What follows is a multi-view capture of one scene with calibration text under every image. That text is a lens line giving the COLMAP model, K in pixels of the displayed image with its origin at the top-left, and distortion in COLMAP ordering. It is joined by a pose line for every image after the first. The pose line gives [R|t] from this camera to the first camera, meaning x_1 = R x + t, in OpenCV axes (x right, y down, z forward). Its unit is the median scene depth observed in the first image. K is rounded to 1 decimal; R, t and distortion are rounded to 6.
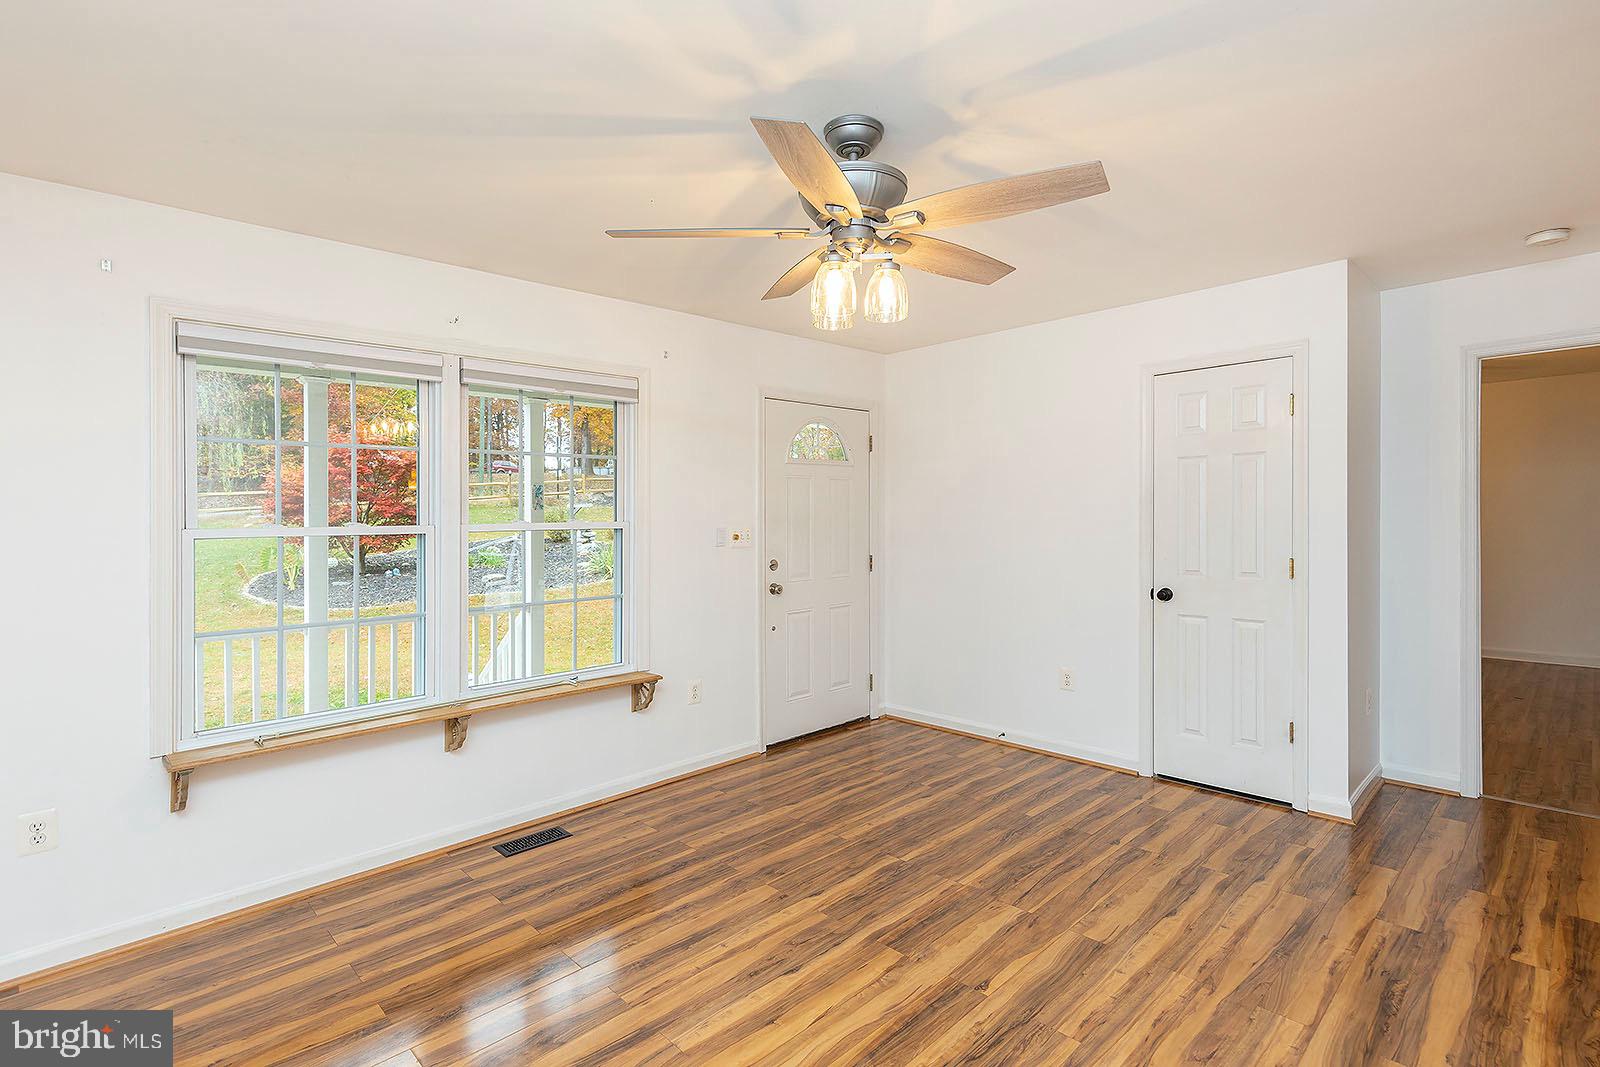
lens RADIAL K [[767.7, 0, 794.8], [0, 767.7, 530.0], [0, 0, 1]] dist [0.002909, 0.000404]
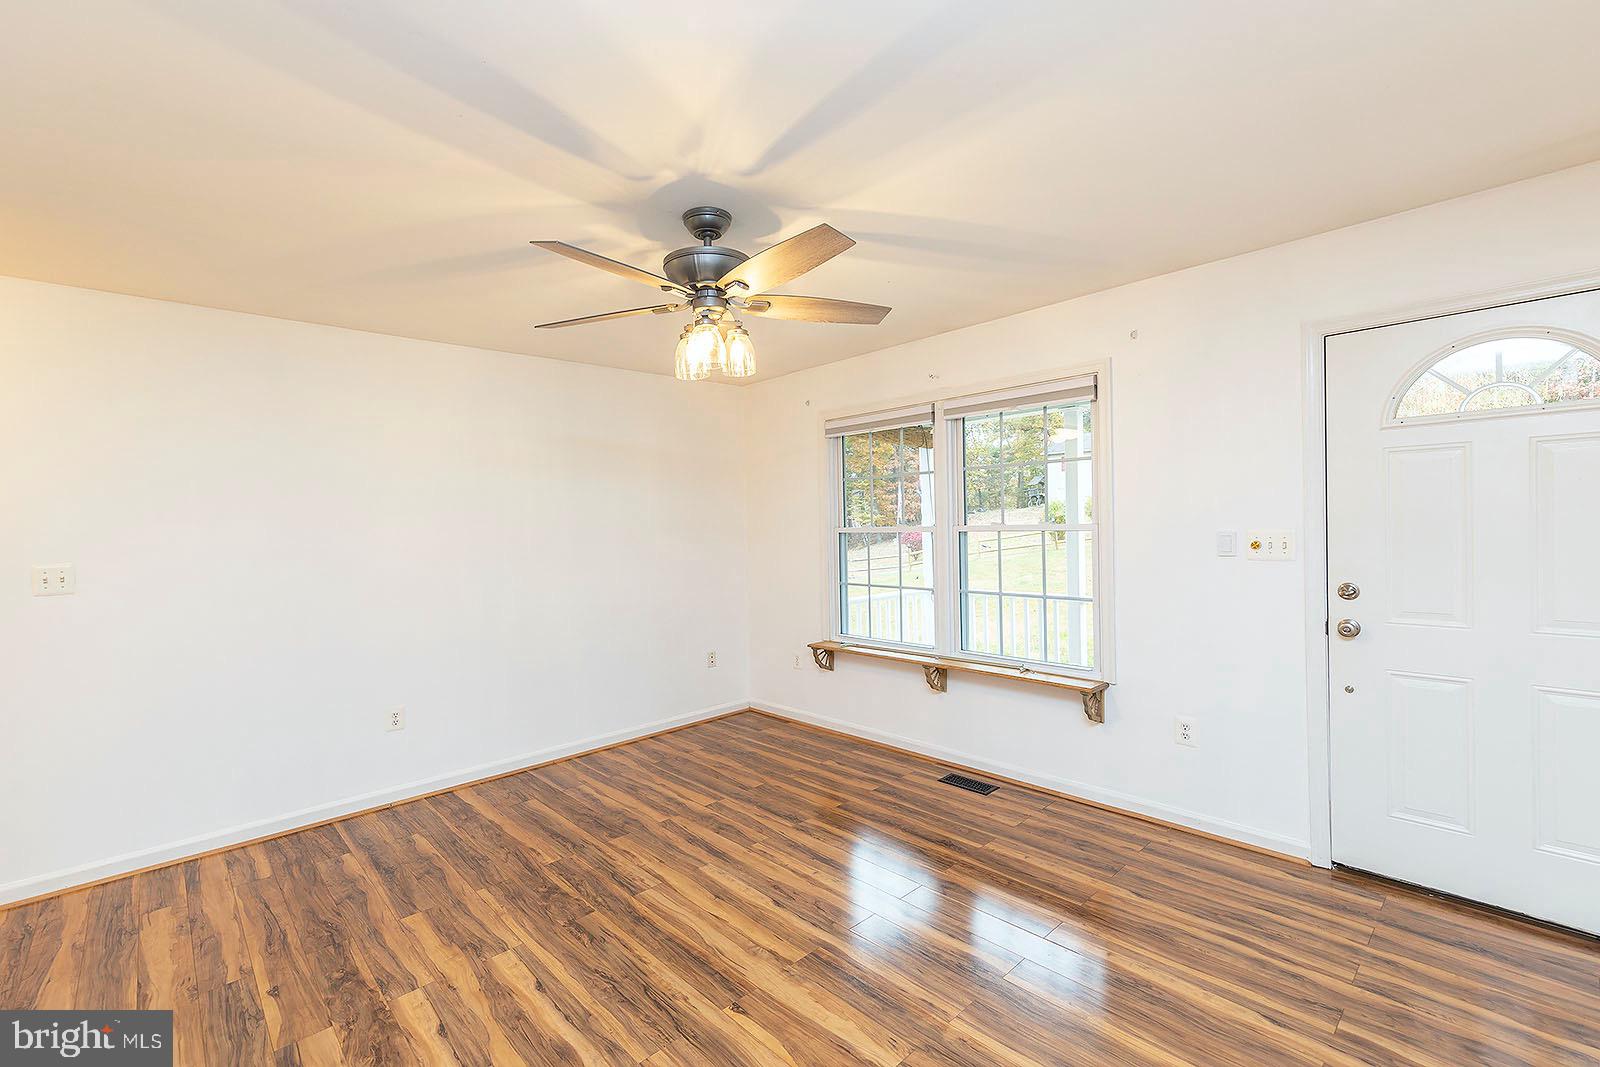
lens RADIAL K [[688.4, 0, 787.7], [0, 688.4, 526.3], [0, 0, 1]] dist [0.001239, -0.000480]
pose [[-0.014836, 0.021875, -0.999651, 0.772517], [0.004606, 0.999752, 0.021809, -0.033050], [0.999879, -0.004281, -0.014933, 0.746446]]
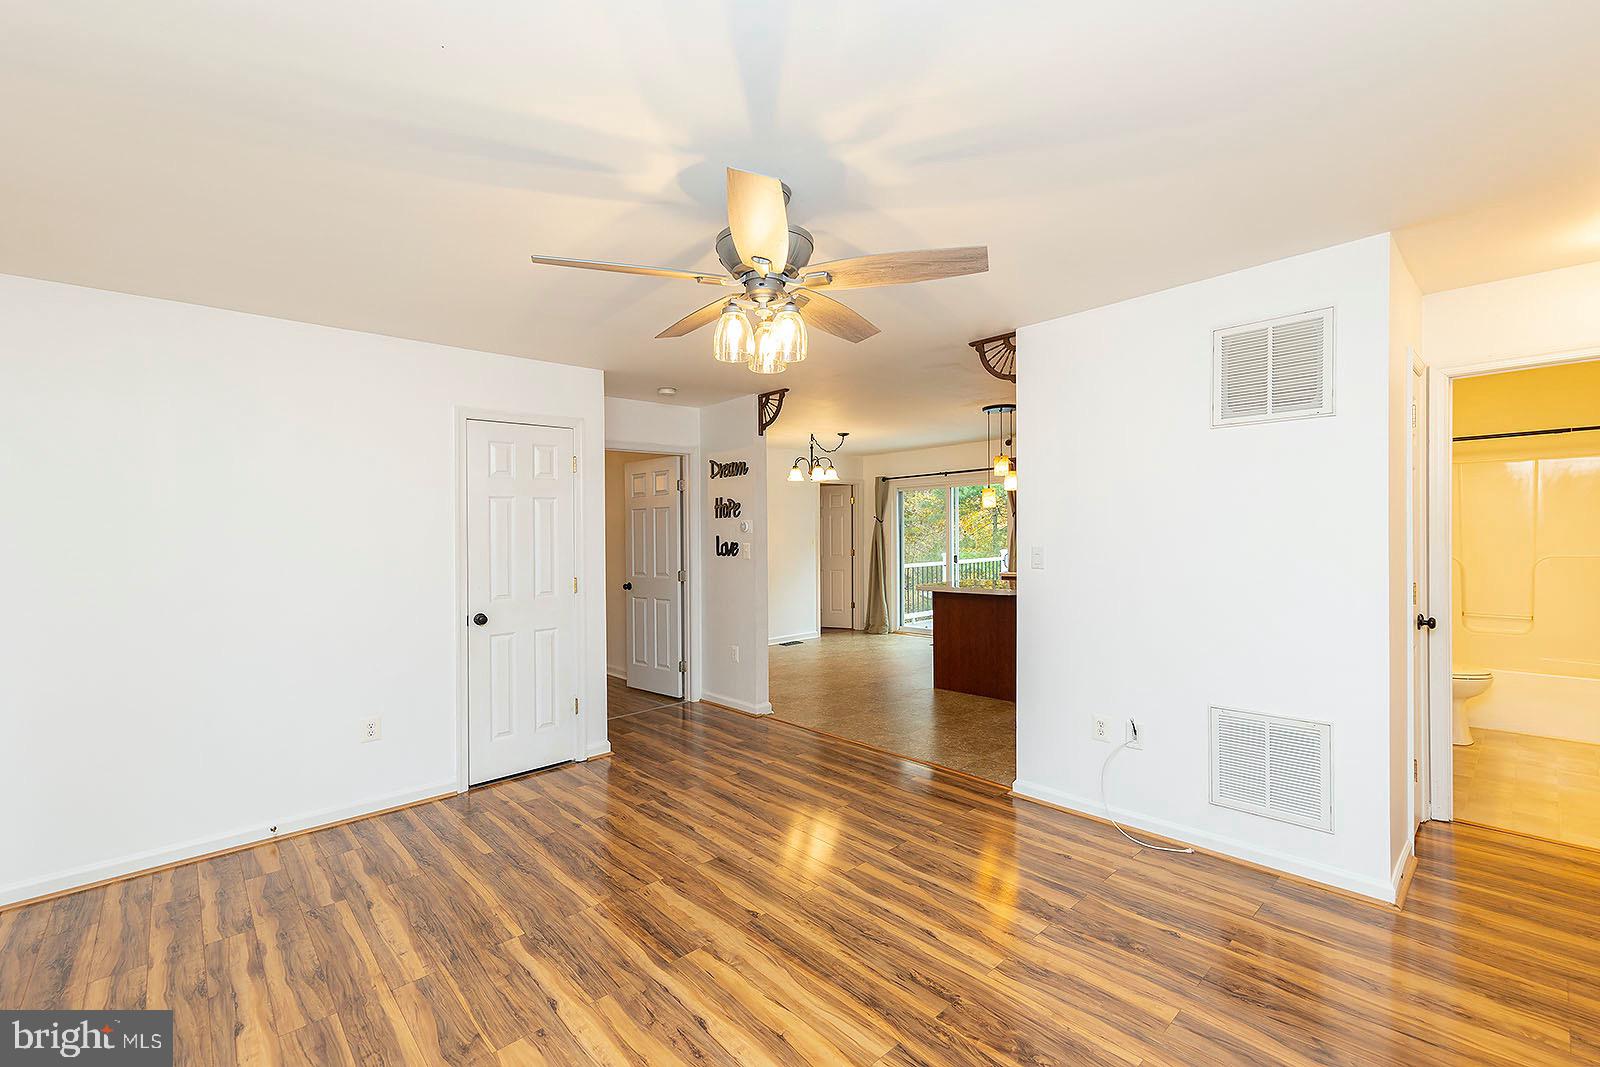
lens RADIAL K [[688.4, 0, 813.8], [0, 688.4, 566.5], [0, 0, 1]] dist [0.001239, -0.000480]
pose [[0.004487, -0.031409, 0.999497, -0.597485], [0.041559, 0.998649, 0.031196, -0.003732], [-0.999126, 0.041398, 0.005786, 0.601945]]
